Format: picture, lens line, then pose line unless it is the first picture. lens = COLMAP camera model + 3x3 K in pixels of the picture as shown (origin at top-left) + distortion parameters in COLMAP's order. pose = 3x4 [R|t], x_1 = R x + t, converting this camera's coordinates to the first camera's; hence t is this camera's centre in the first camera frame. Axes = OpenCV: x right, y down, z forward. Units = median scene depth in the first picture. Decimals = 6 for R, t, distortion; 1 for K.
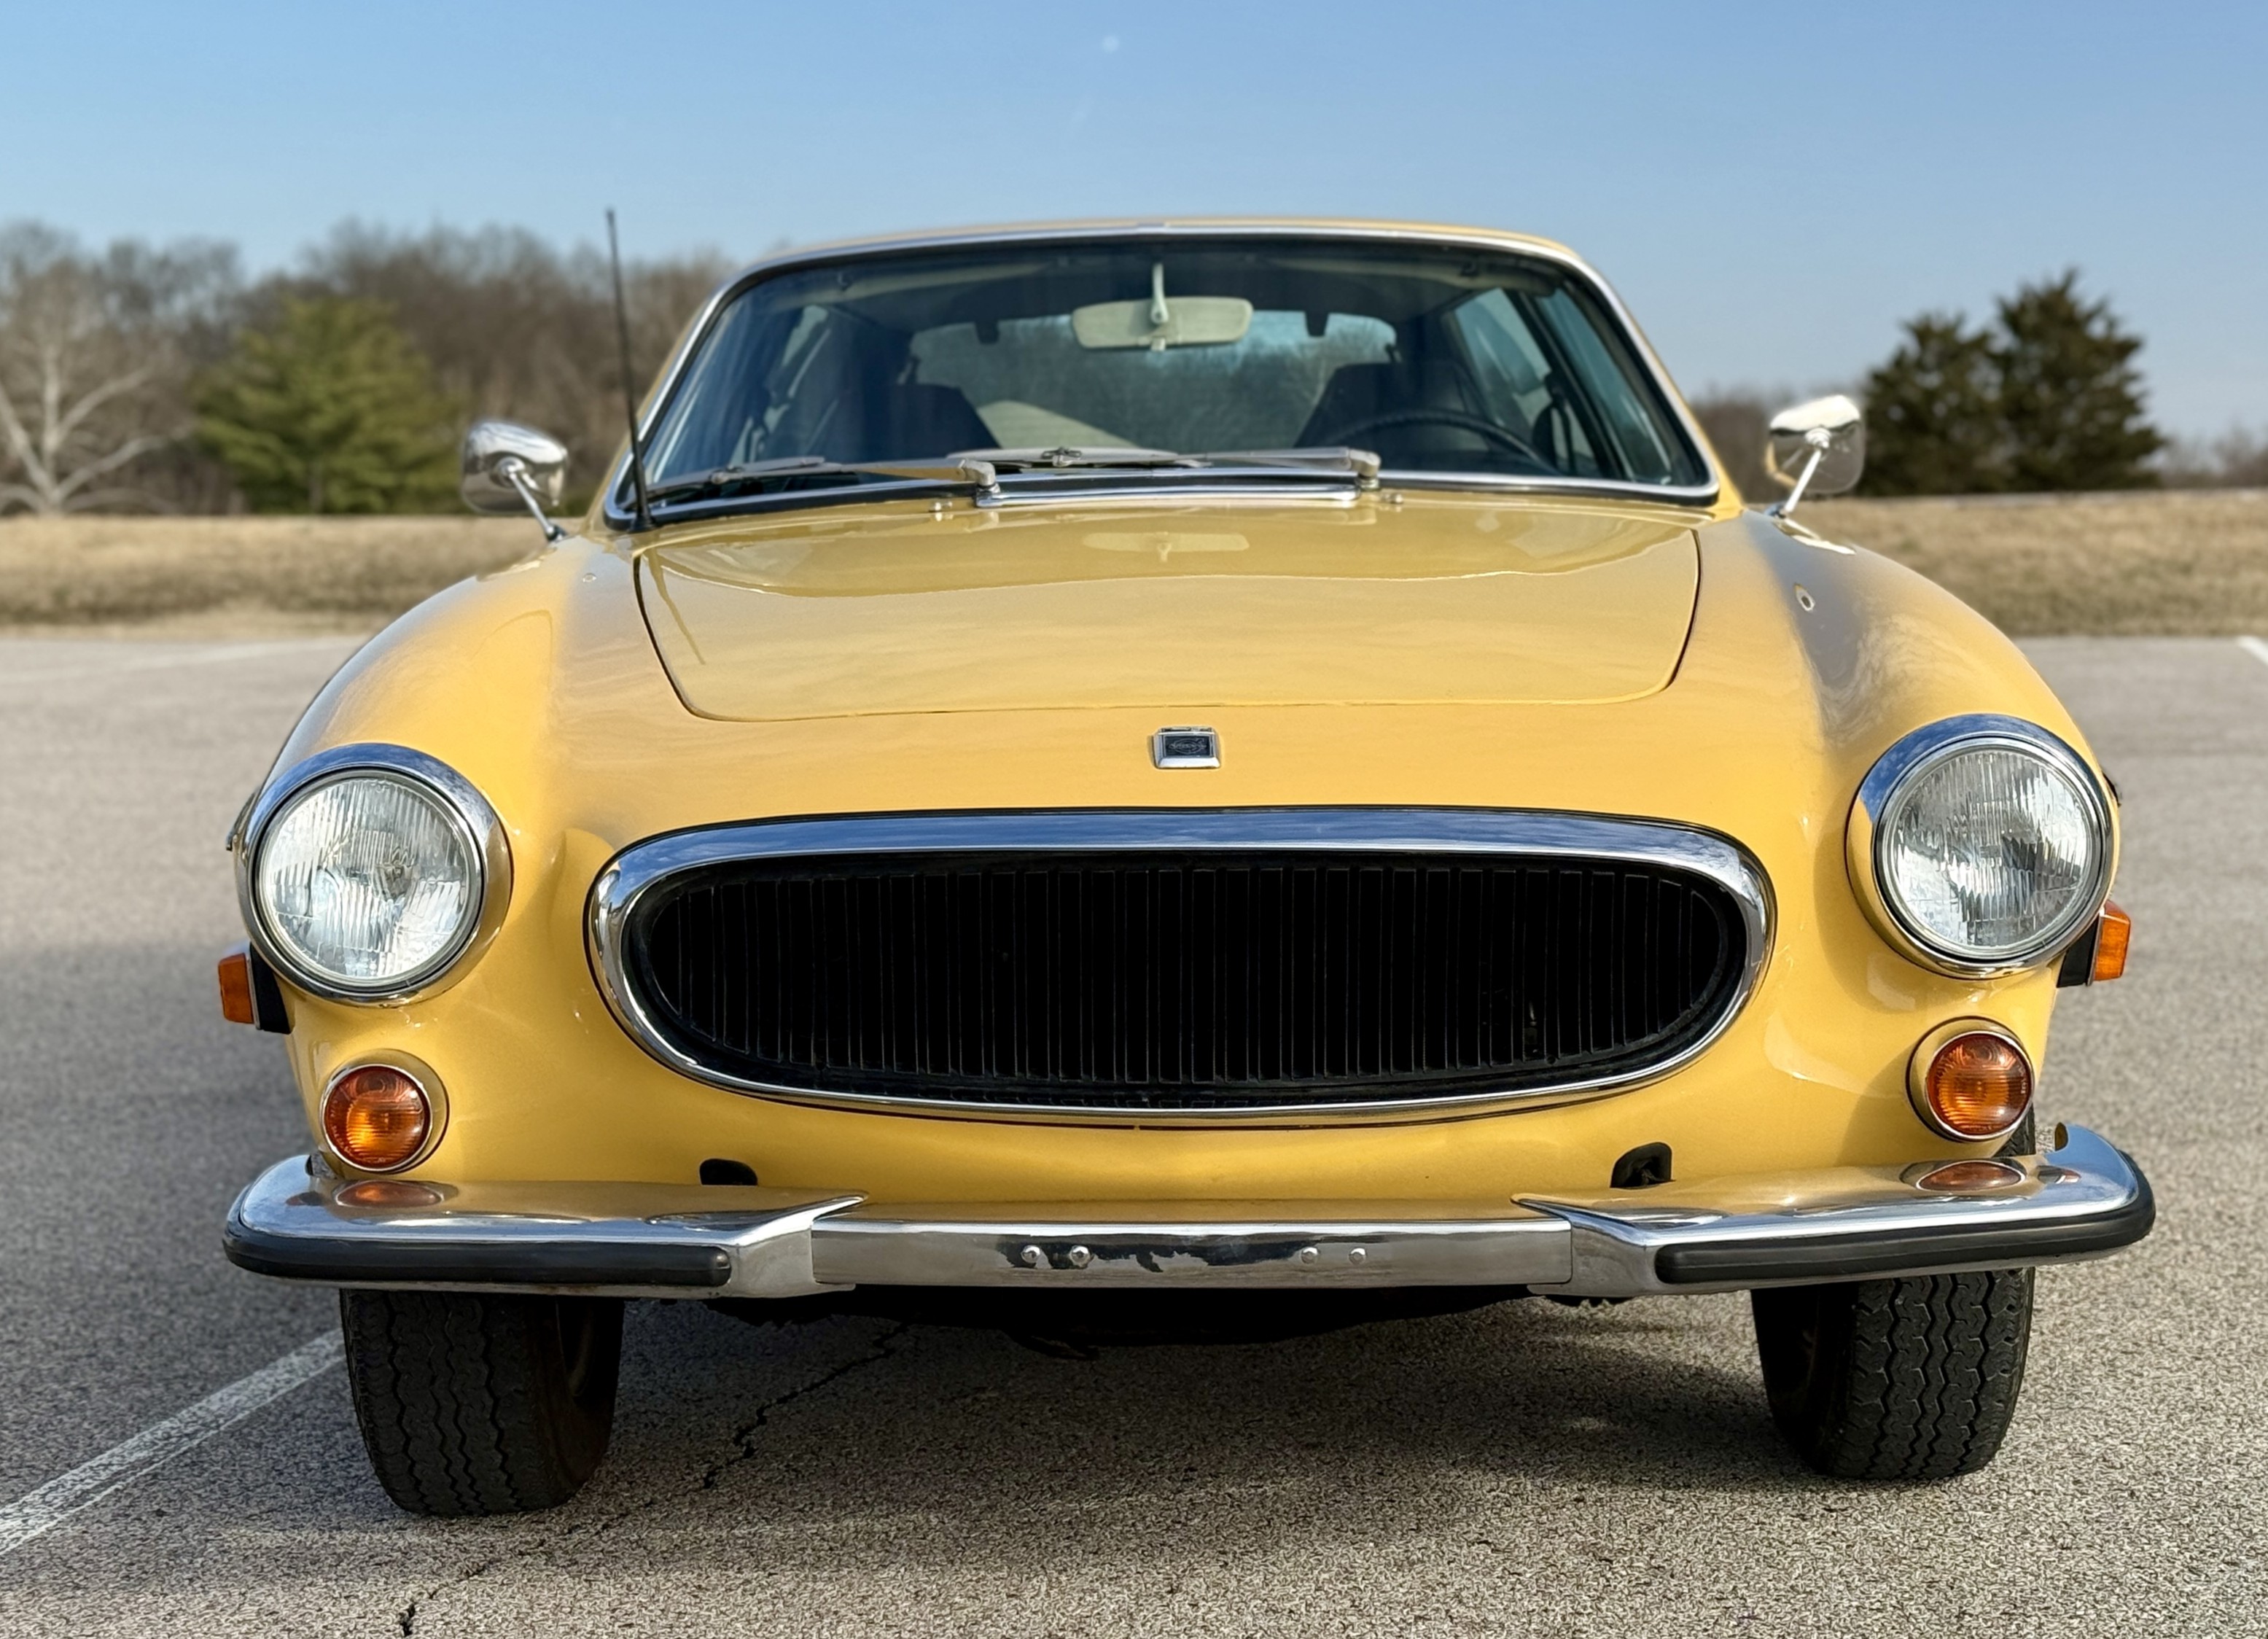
lens RADIAL K [[4037.8, 0, 1120.5], [0, 4037.8, 750.2], [0, 0, 1]] dist [0.163412, 0.000000]
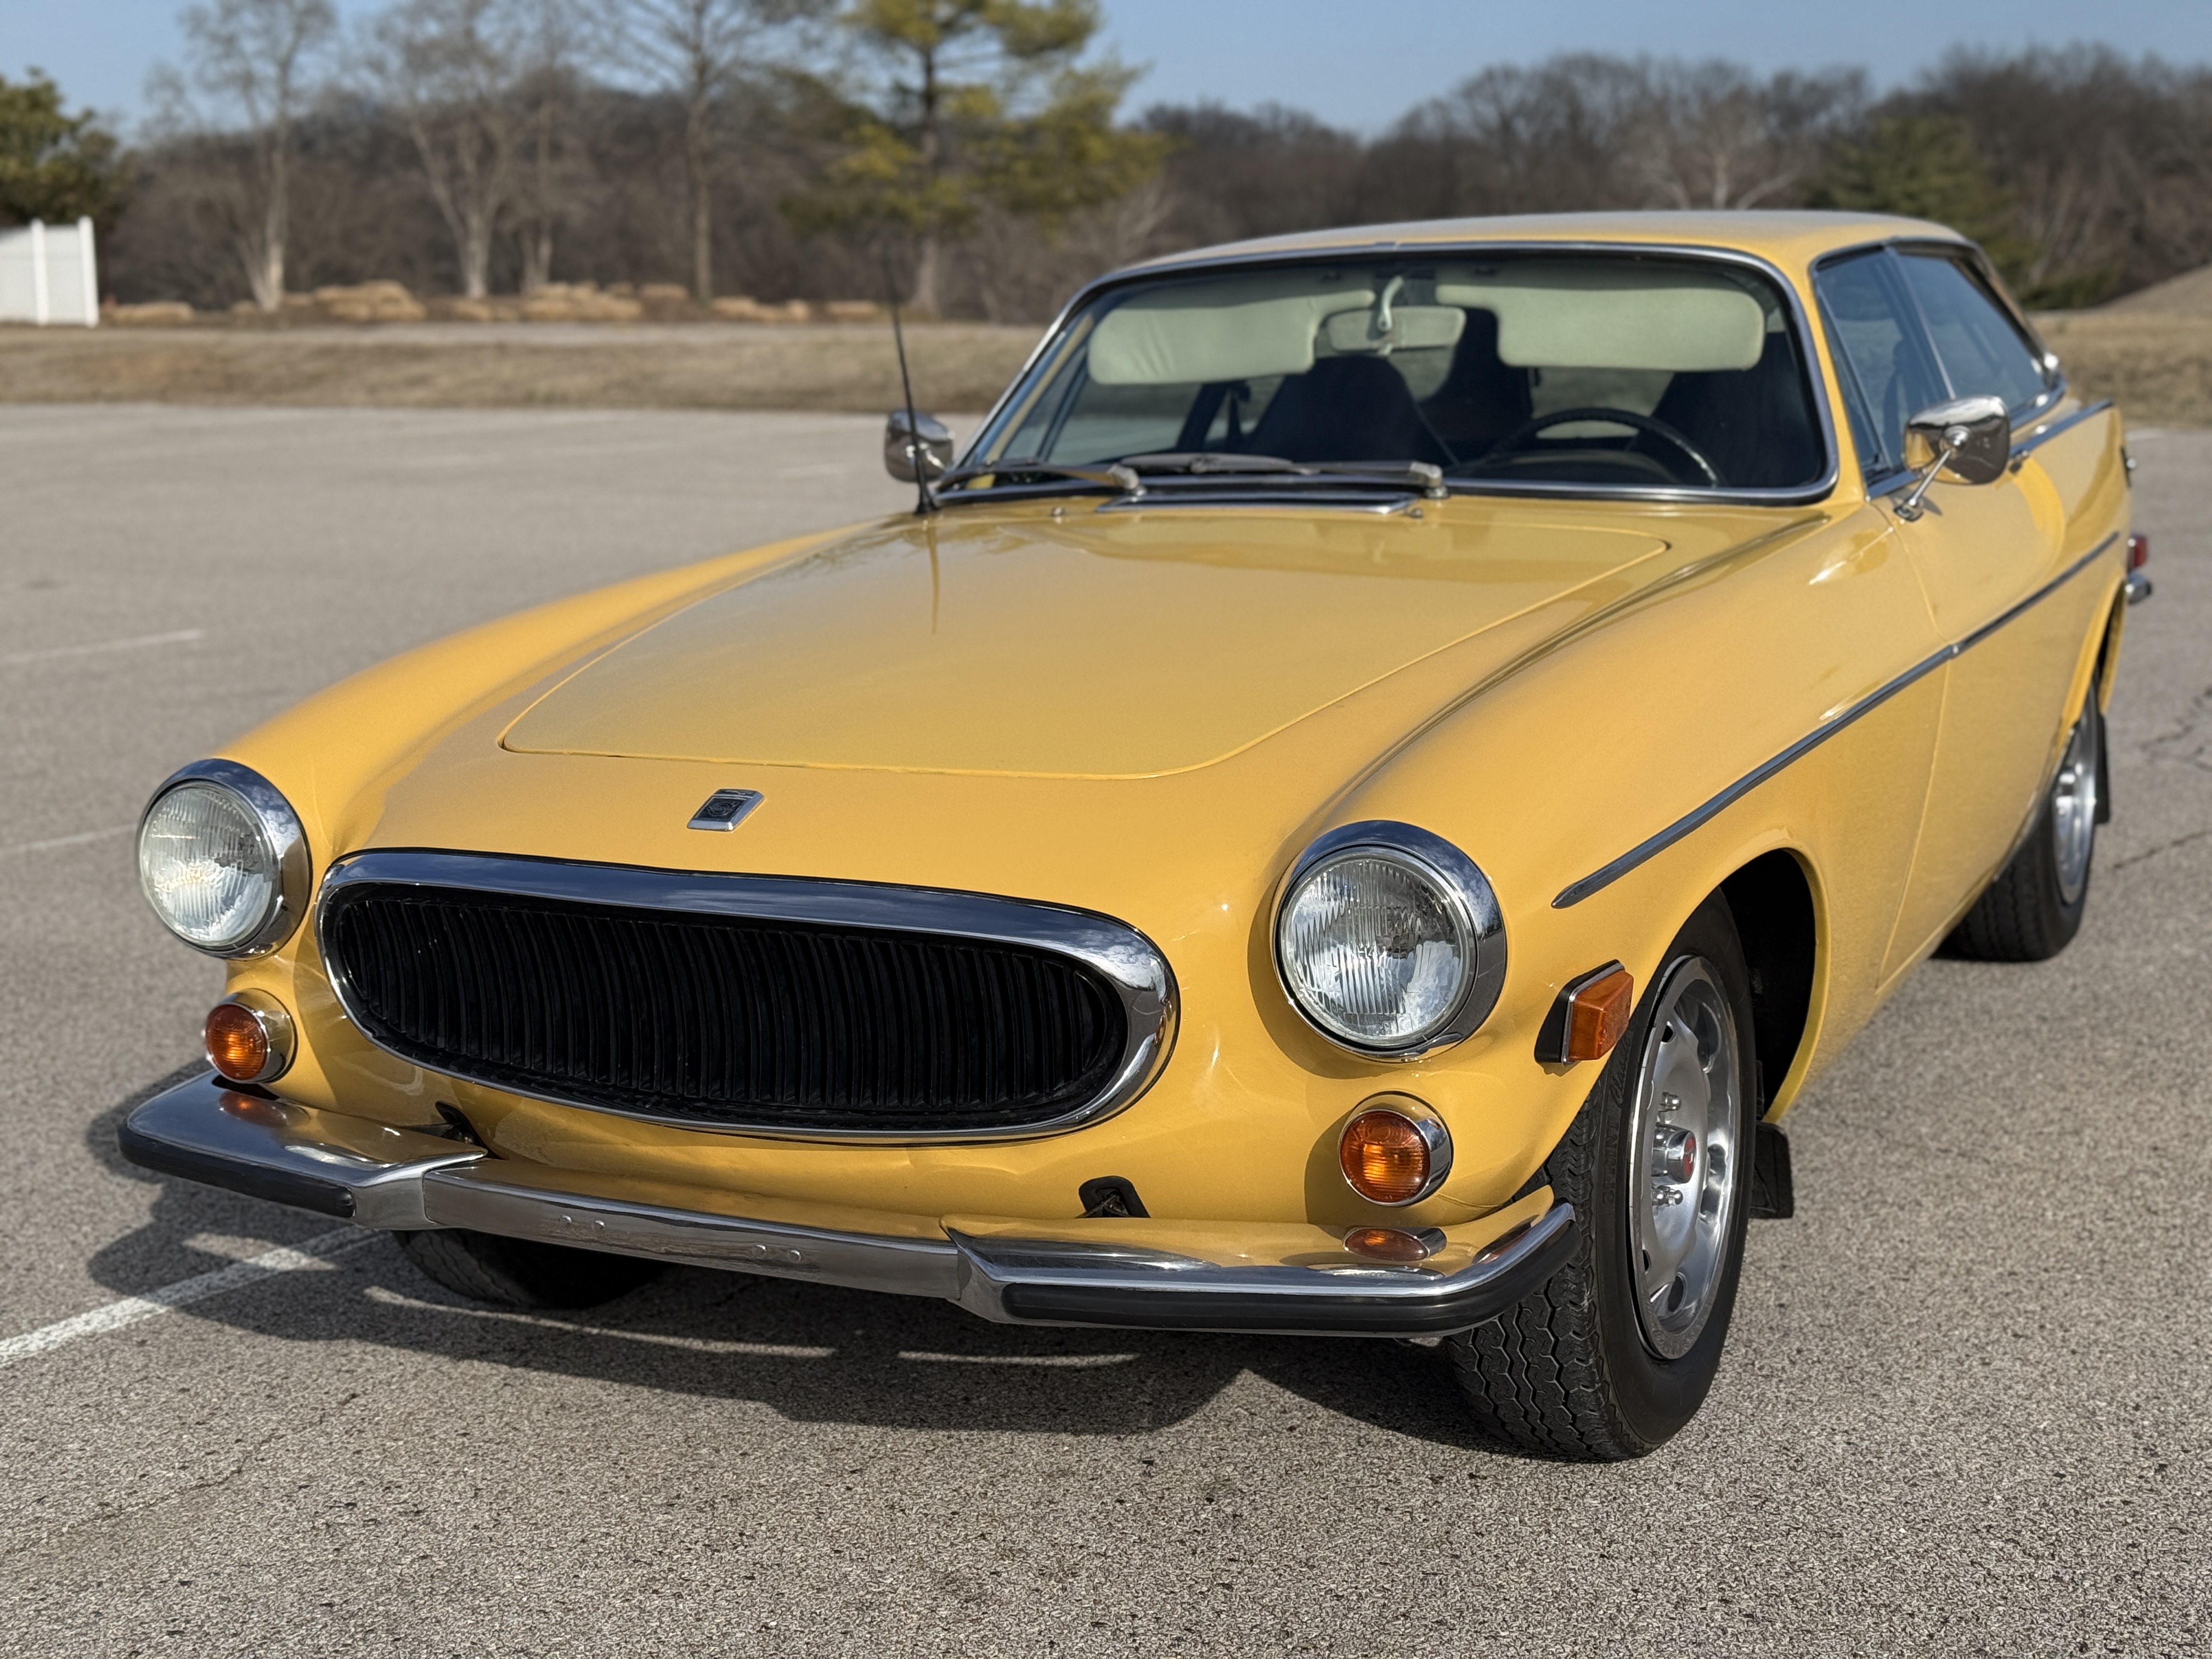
lens RADIAL K [[3065.9, 0, 1041.5], [0, 3065.9, 786.3], [0, 0, 1]] dist [0.111768, 0.000000]
pose [[0.892714, 0.064710, -0.445954, 0.245365], [-0.018711, 0.994105, 0.106794, -0.051519], [0.450236, -0.086992, 0.888662, 0.121764]]
